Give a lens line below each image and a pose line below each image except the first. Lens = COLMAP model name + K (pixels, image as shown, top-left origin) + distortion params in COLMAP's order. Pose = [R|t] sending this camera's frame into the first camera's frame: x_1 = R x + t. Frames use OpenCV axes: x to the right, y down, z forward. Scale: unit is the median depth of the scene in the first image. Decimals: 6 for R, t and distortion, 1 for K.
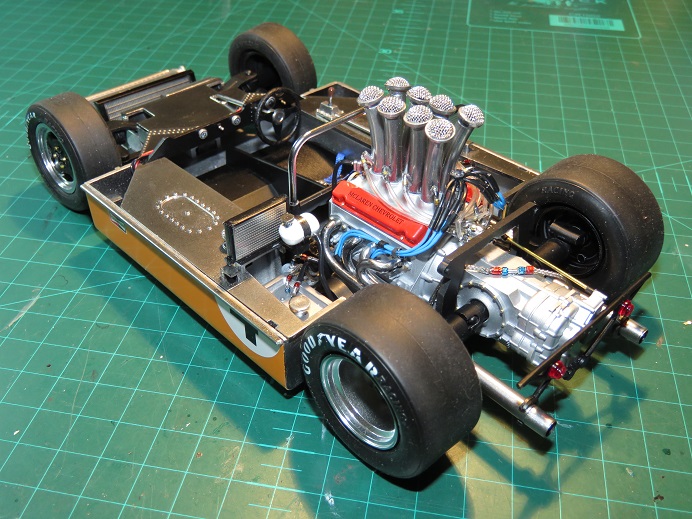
lens RADIAL K [[724.6, 0, 336.3], [0, 724.6, 258.4], [0, 0, 1]] dist [-0.014975, 0.000000]
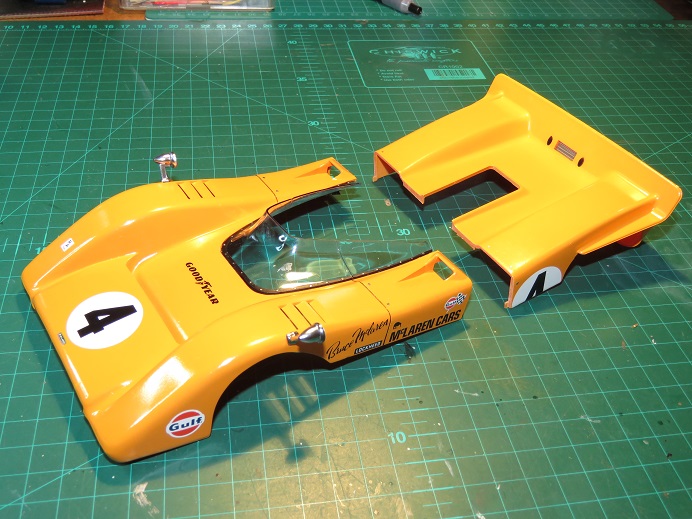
lens RADIAL K [[724.6, 0, 348.5], [0, 724.6, 265.3], [0, 0, 1]] dist [-0.014975, 0.000000]
pose [[0.936933, -0.177889, 0.300852, -0.267761], [0.167372, 0.984030, 0.060602, -0.125445], [-0.306828, -0.006426, 0.951743, -0.113797]]
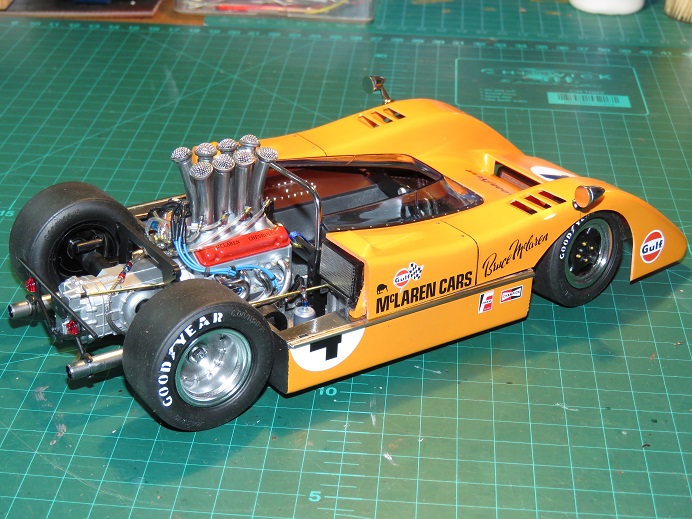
lens RADIAL K [[1406.8, 0, 347.0], [0, 1406.8, 260.5], [0, 0, 1]] dist [-0.062861, 0.000000]
pose [[0.993648, -0.031624, 0.107994, -0.150683], [0.054508, 0.974858, -0.216055, 0.239031], [-0.098447, 0.220570, 0.970390, -0.643974]]
